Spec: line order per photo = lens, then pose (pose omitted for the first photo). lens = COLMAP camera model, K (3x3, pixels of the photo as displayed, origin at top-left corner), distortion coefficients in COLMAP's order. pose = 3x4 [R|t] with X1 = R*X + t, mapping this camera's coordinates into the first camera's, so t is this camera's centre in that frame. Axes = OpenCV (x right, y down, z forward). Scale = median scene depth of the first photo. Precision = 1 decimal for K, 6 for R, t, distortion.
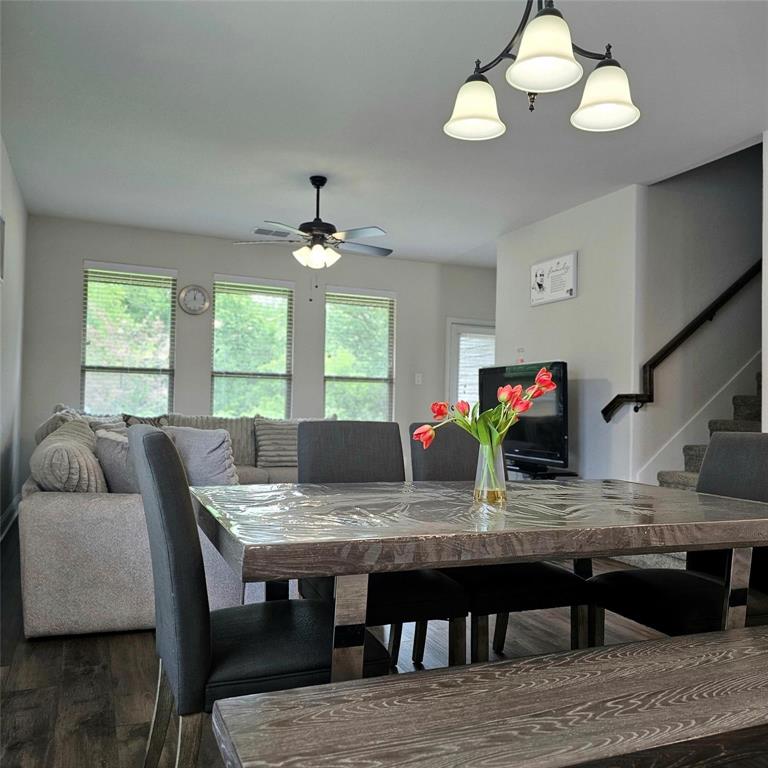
lens RADIAL K [[691.1, 0, 389.5], [0, 691.1, 392.0], [0, 0, 1]] dist [0.031315, -0.013296]
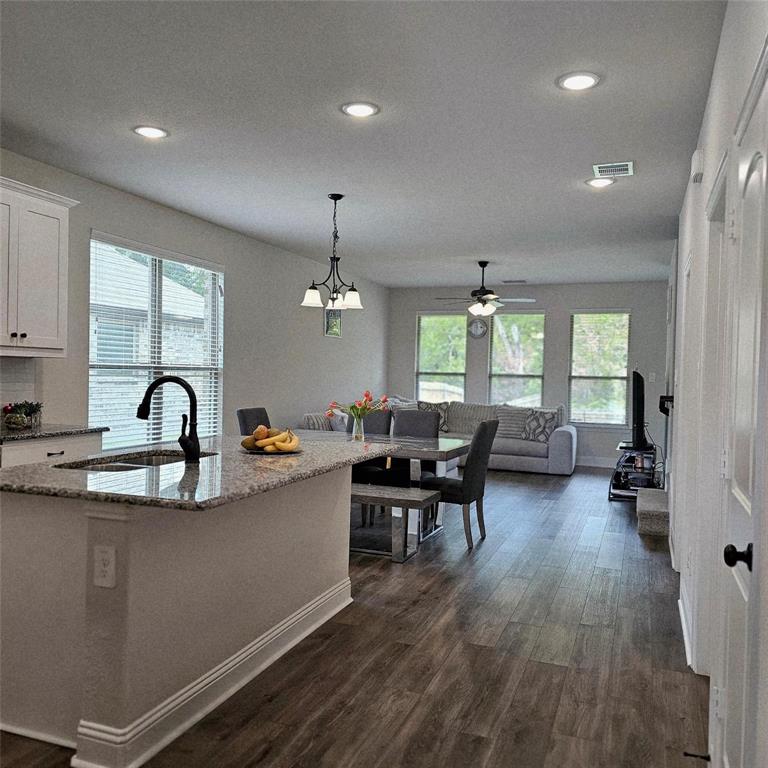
lens RADIAL K [[693.2, 0, 384.0], [0, 693.2, 384.0], [0, 0, 1]] dist [0.040509, -0.002158]
pose [[0.717164, 0.004885, -0.696887, 0.781486], [0.005135, 0.999911, 0.012293, -0.033526], [0.696886, -0.012394, 0.717075, -0.318860]]
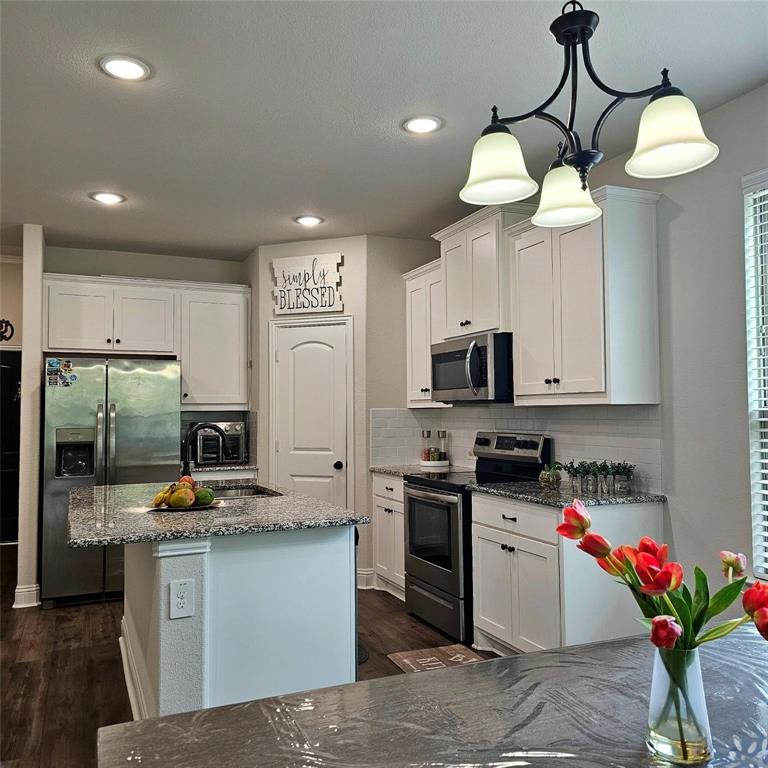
lens RADIAL K [[688.4, 0, 384.0], [0, 688.4, 384.0], [0, 0, 1]] dist [0.063760, -0.076413]
pose [[-0.999841, -0.017807, -0.001278, 0.143008], [-0.017697, 0.997997, -0.060733, -0.033631], [0.002357, -0.060701, -0.998153, 0.585173]]
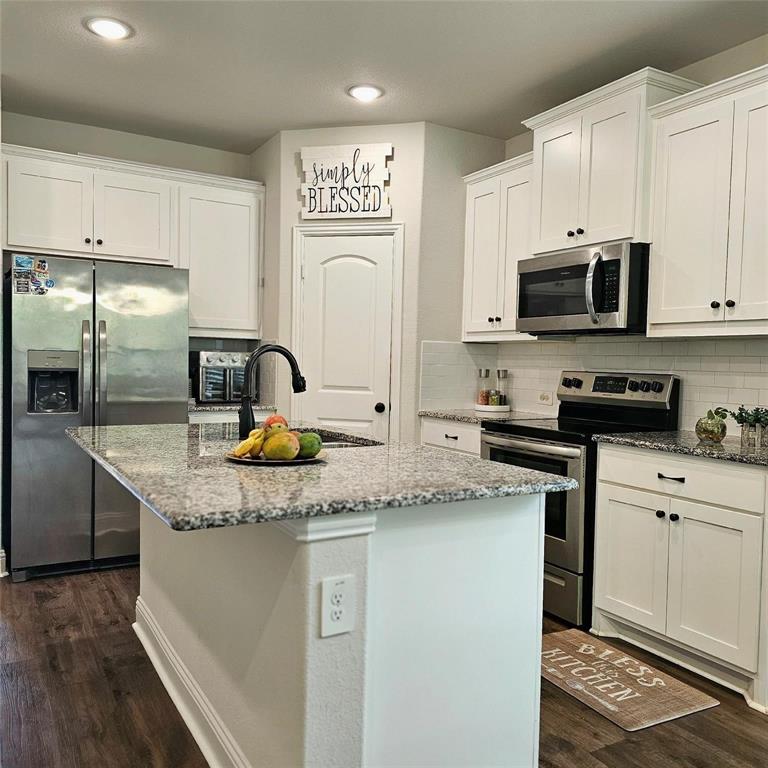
lens RADIAL K [[691.1, 0, 389.5], [0, 691.1, 392.0], [0, 0, 1]] dist [0.031315, -0.013296]
pose [[-0.991910, -0.042904, -0.119476, 0.281535], [-0.045918, 0.998690, 0.022589, -0.015161], [0.118351, 0.027892, -0.992580, 0.416256]]
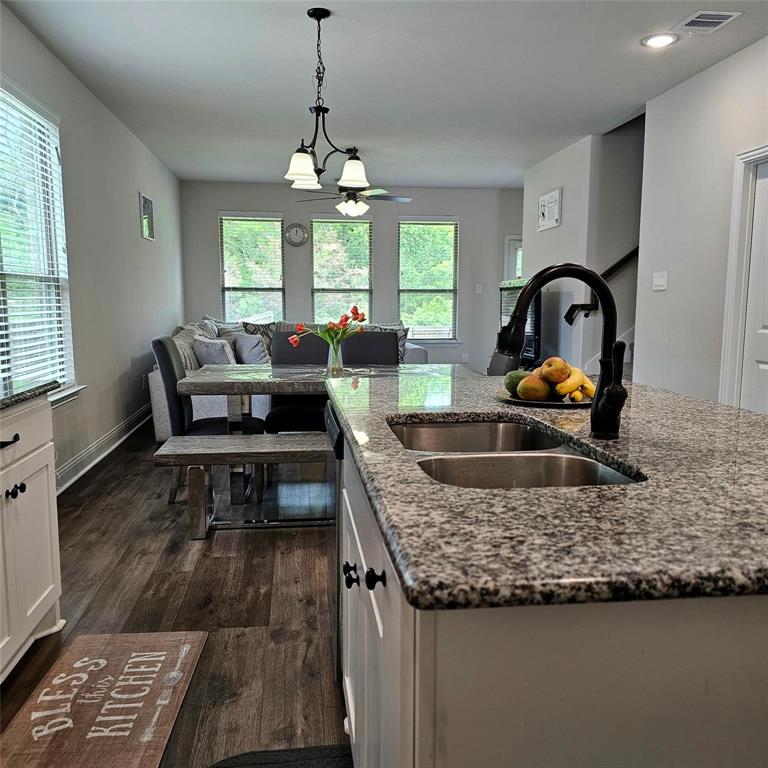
lens RADIAL K [[691.1, 0, 389.5], [0, 691.1, 392.0], [0, 0, 1]] dist [0.031315, -0.013296]
pose [[0.961123, 0.017815, -0.275546, 0.314297], [0.023128, 0.989216, 0.144627, -0.026015], [0.275151, -0.145378, 0.950346, -0.315062]]
